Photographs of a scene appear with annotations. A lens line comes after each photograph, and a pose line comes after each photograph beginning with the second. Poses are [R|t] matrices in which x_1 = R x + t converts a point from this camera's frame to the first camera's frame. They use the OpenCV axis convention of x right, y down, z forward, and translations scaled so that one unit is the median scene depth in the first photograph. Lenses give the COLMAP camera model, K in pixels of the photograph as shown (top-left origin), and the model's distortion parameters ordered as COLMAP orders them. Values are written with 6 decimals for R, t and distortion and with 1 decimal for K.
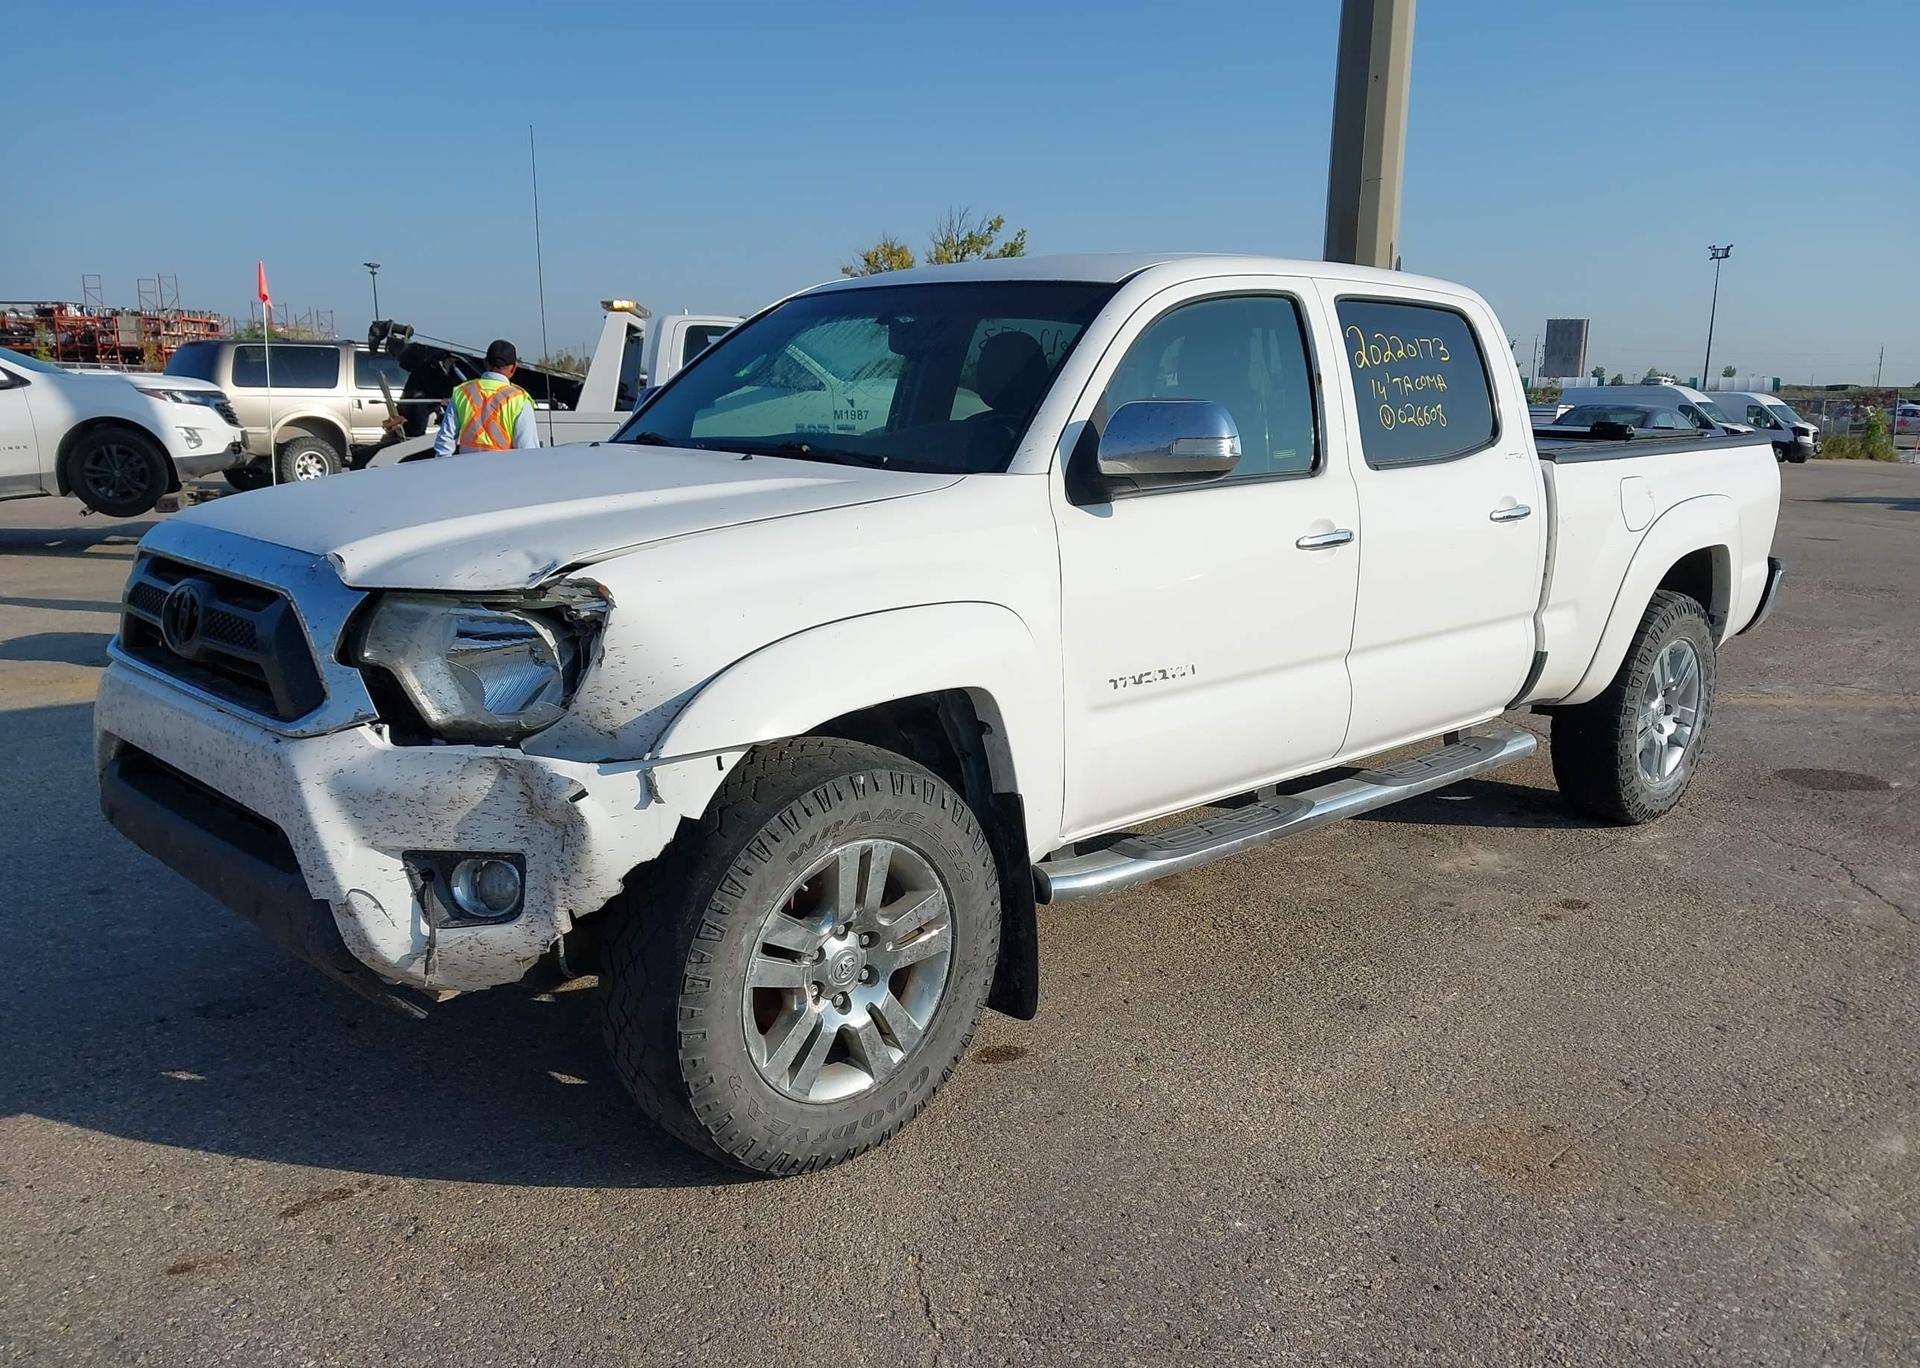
lens RADIAL K [[1526.0, 0, 974.2], [0, 1526.0, 746.4], [0, 0, 1]] dist [0.033323, -0.046192]
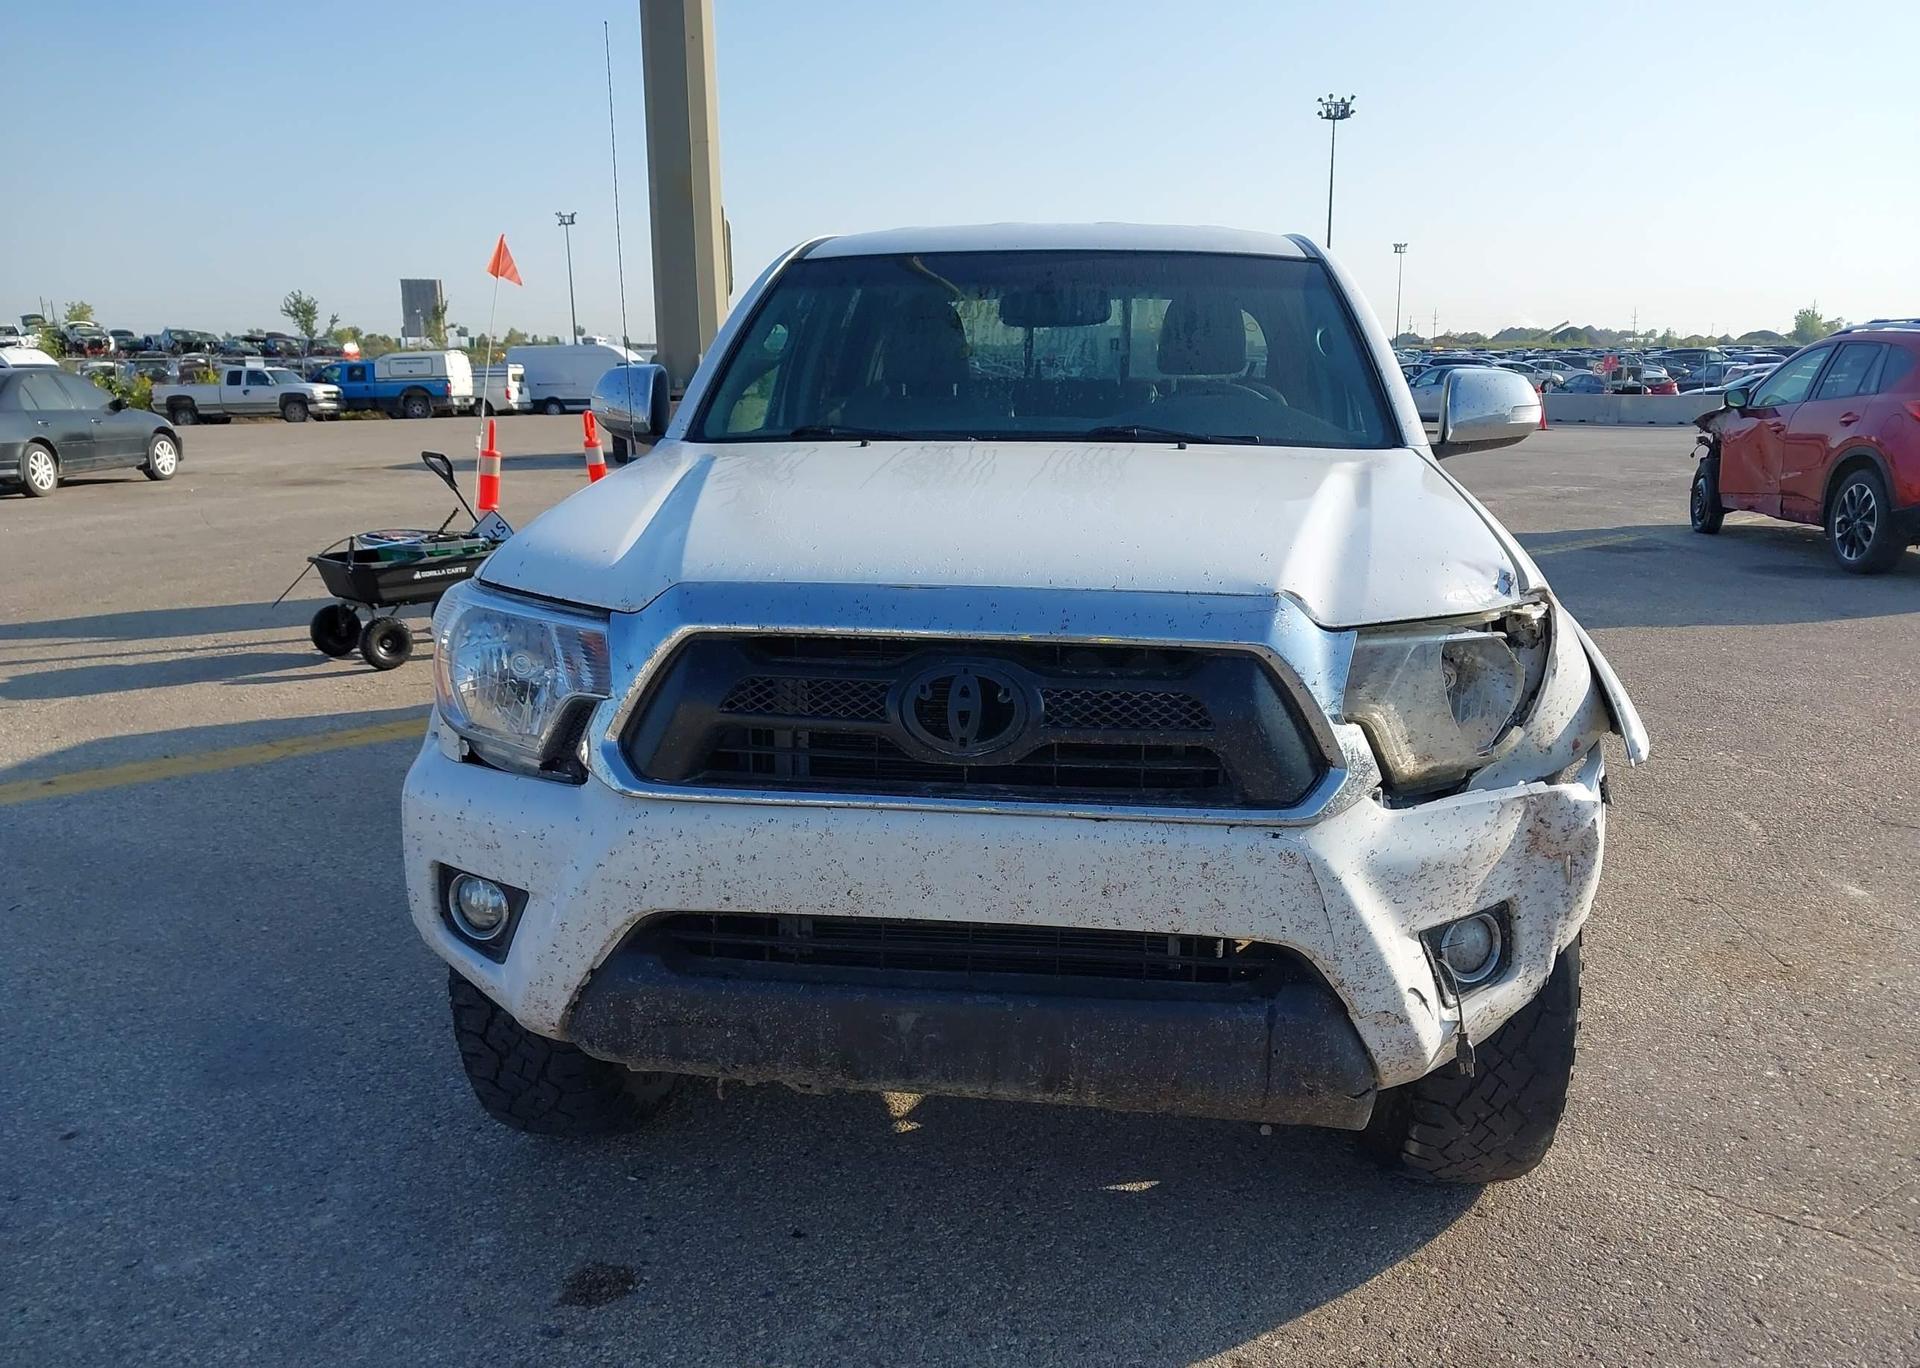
lens RADIAL K [[1526.0, 0, 957.2], [0, 1526.0, 704.2], [0, 0, 1]] dist [0.033323, -0.046192]
pose [[0.765520, -0.156203, 0.624163, -0.925044], [0.156461, 0.986157, 0.054900, -0.120867], [-0.624099, 0.055630, 0.779363, 0.428654]]
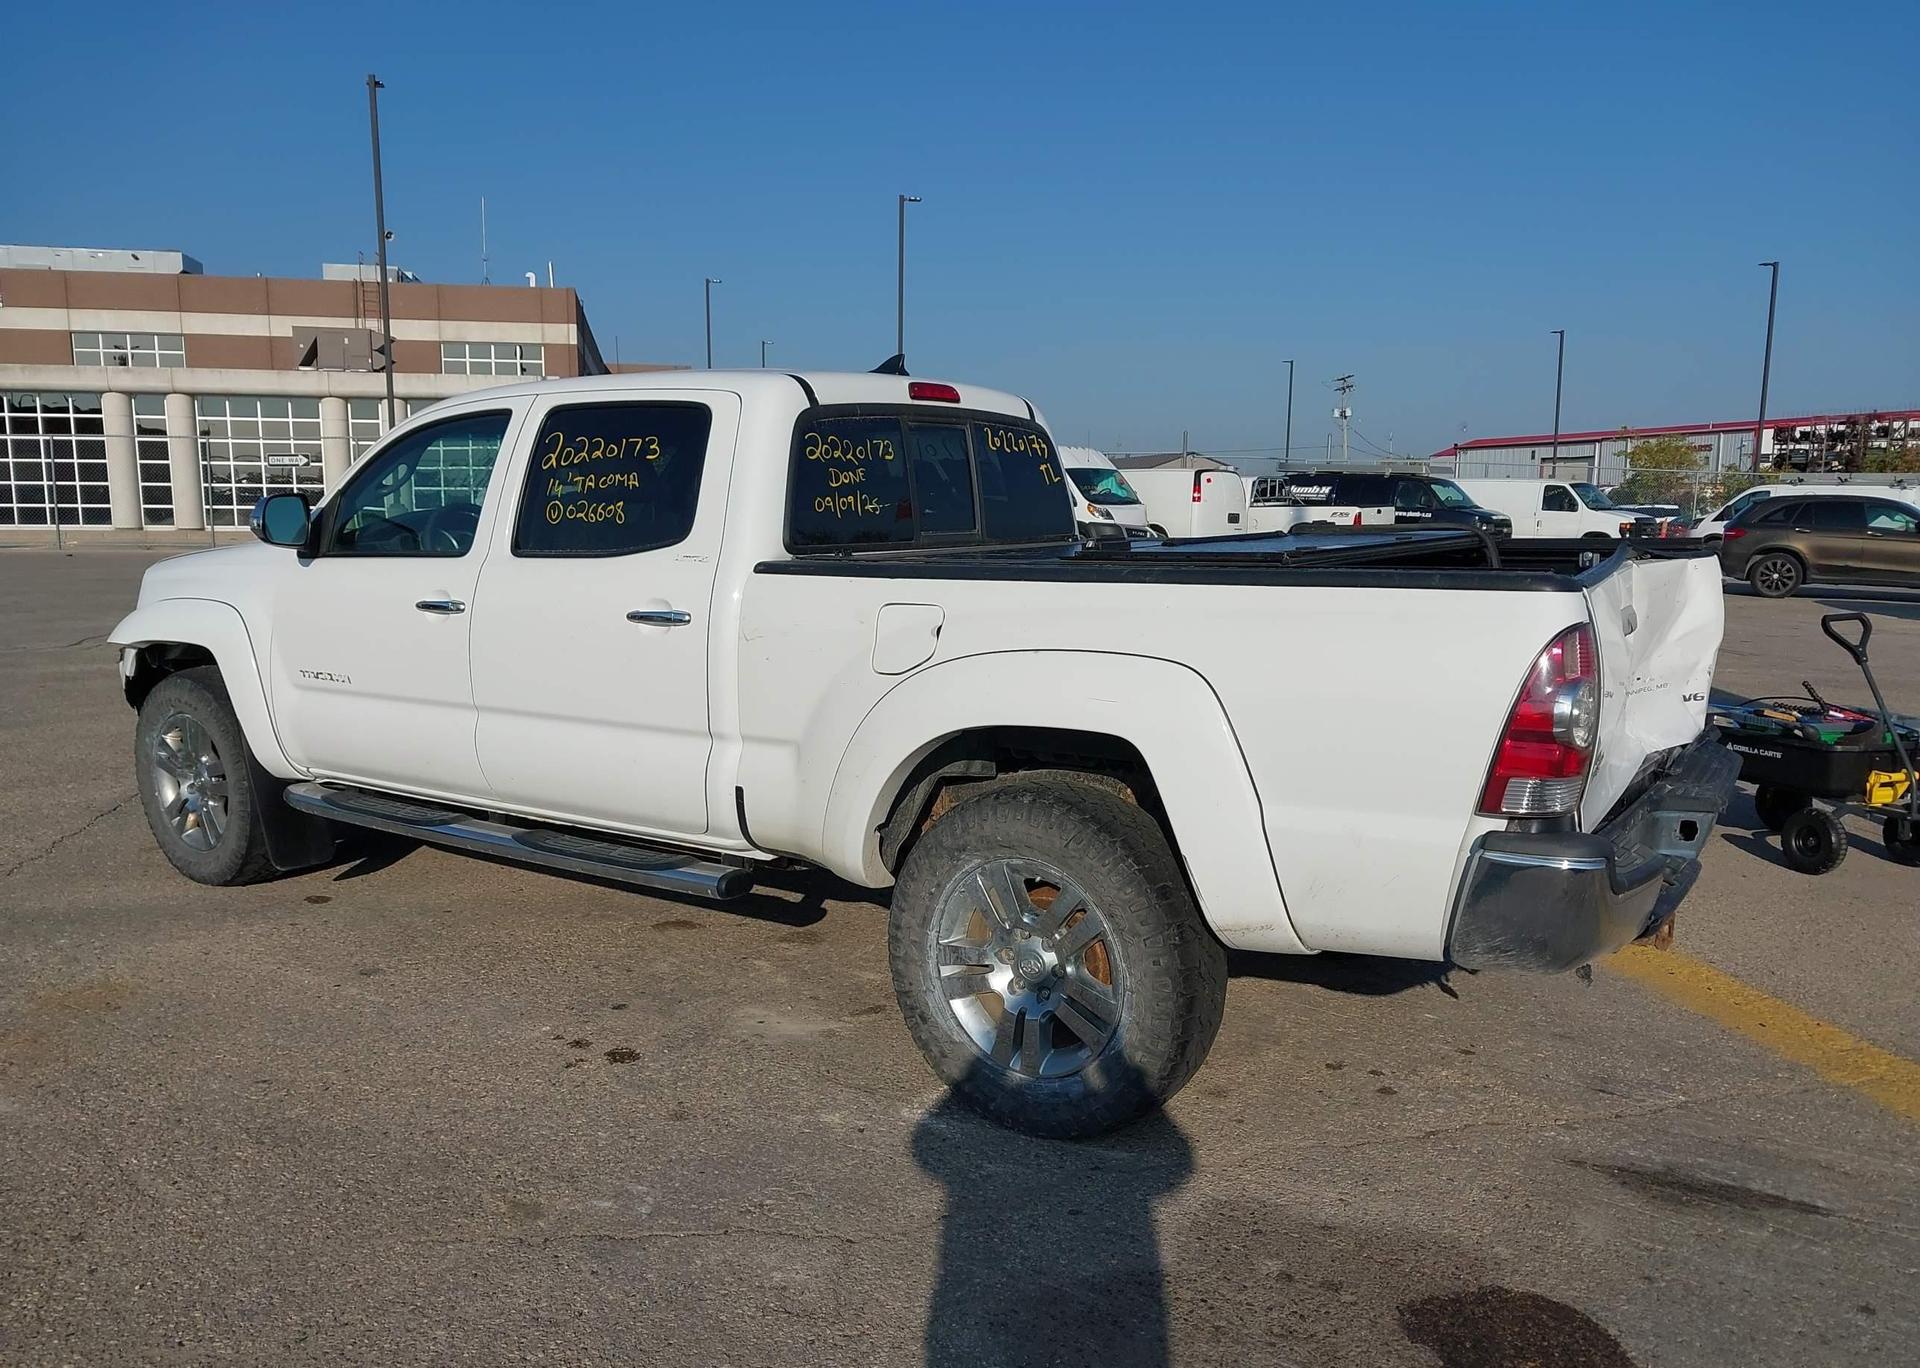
lens RADIAL K [[1526.0, 0, 975.3], [0, 1526.0, 703.2], [0, 0, 1]] dist [0.033323, -0.046192]
pose [[0.194041, 0.125277, -0.972961, 1.962425], [-0.229970, 0.969984, 0.079029, -0.328943], [0.953657, 0.208417, 0.217027, 1.489361]]
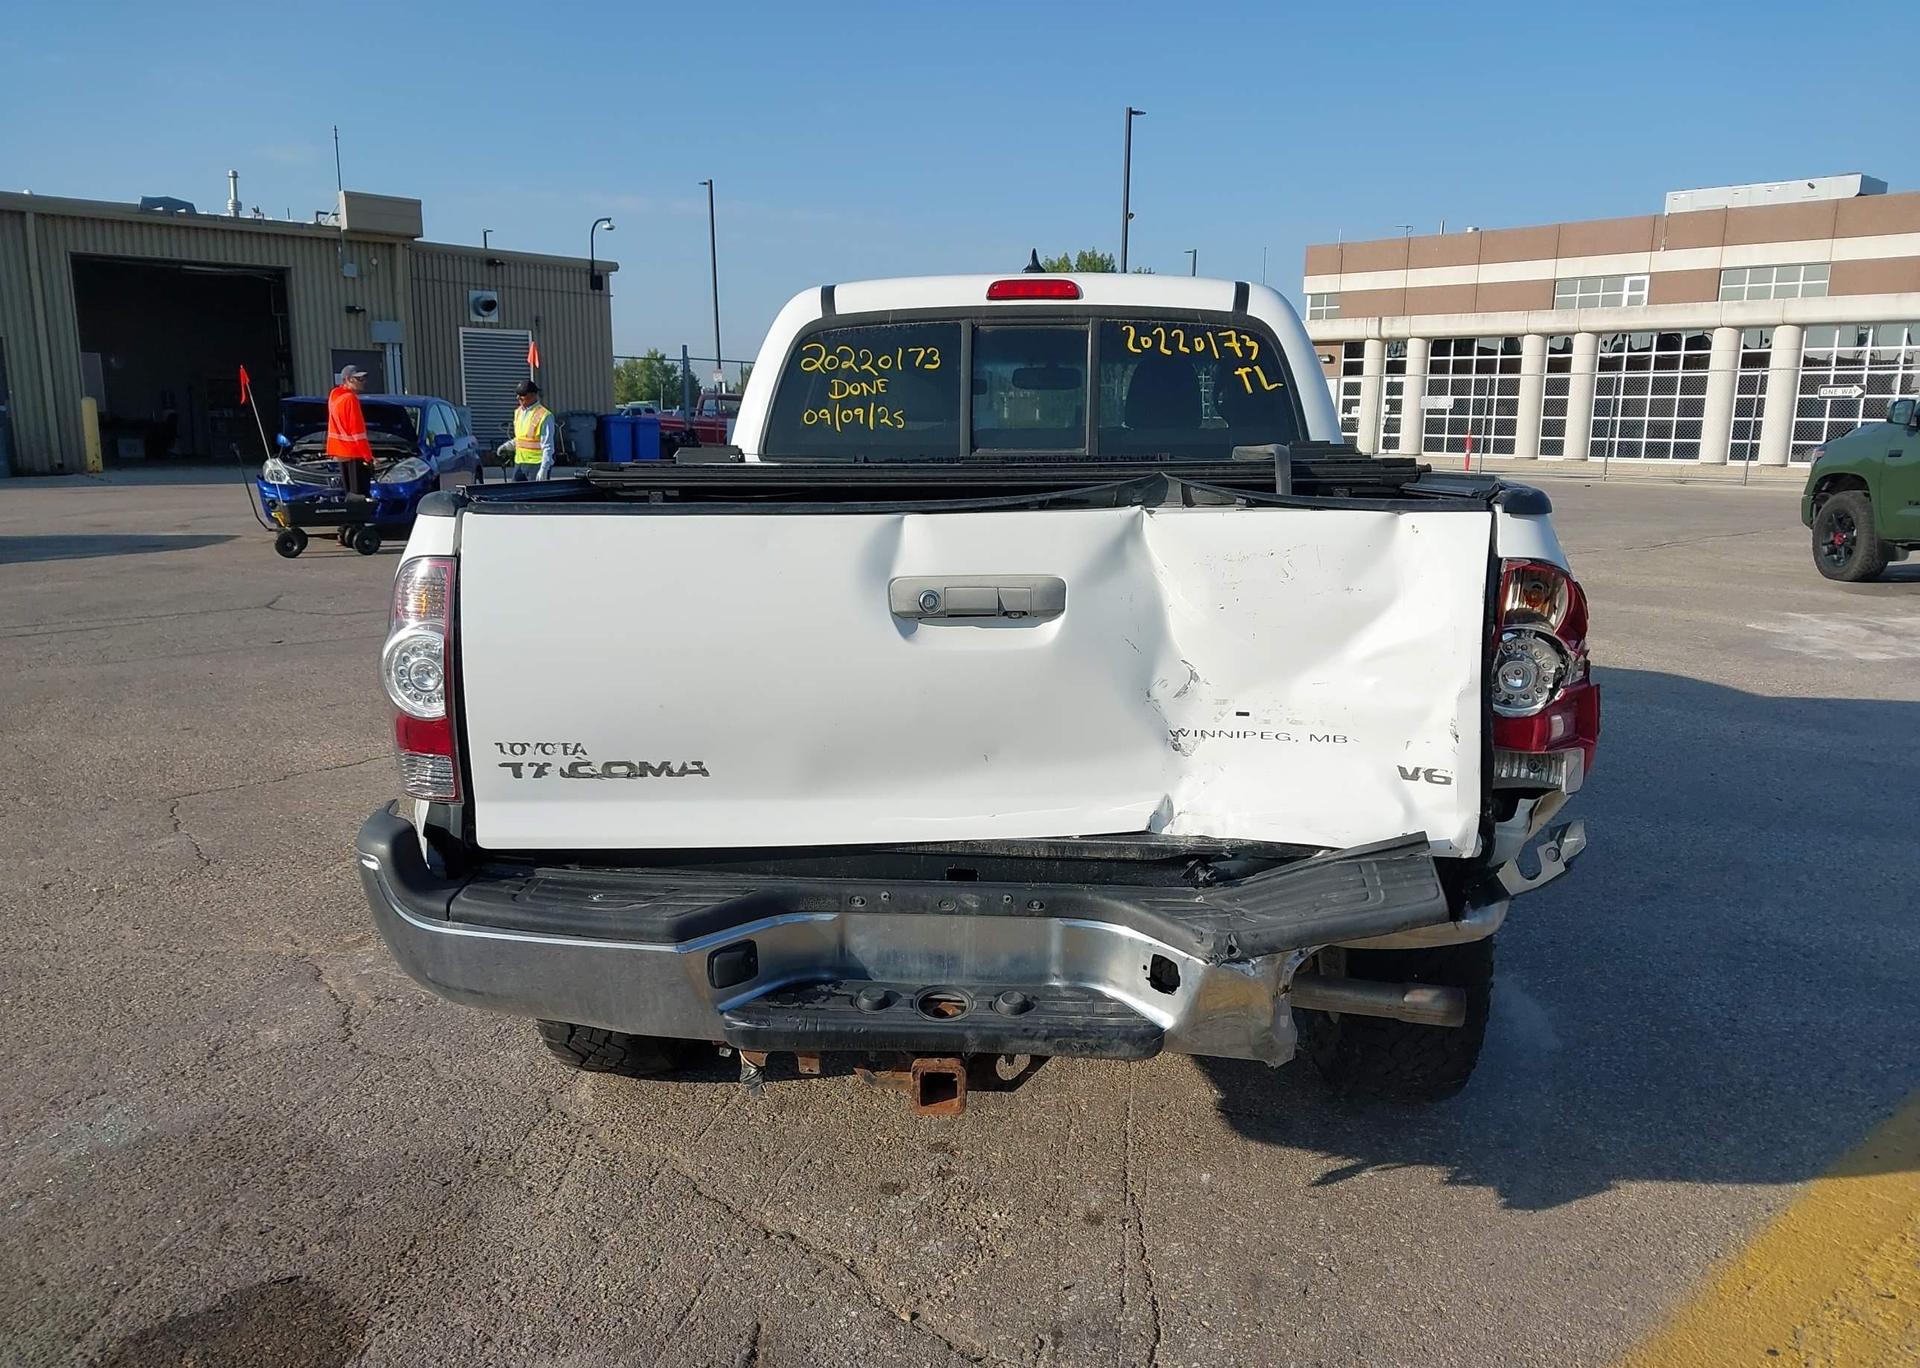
lens RADIAL K [[1526.0, 0, 972.7], [0, 1526.0, 729.0], [0, 0, 1]] dist [0.033323, -0.046192]
pose [[-0.746487, 0.119280, -0.654622, 1.371410], [-0.163004, 0.921045, 0.353704, -0.619258], [0.645126, 0.370741, -0.668105, 2.758281]]
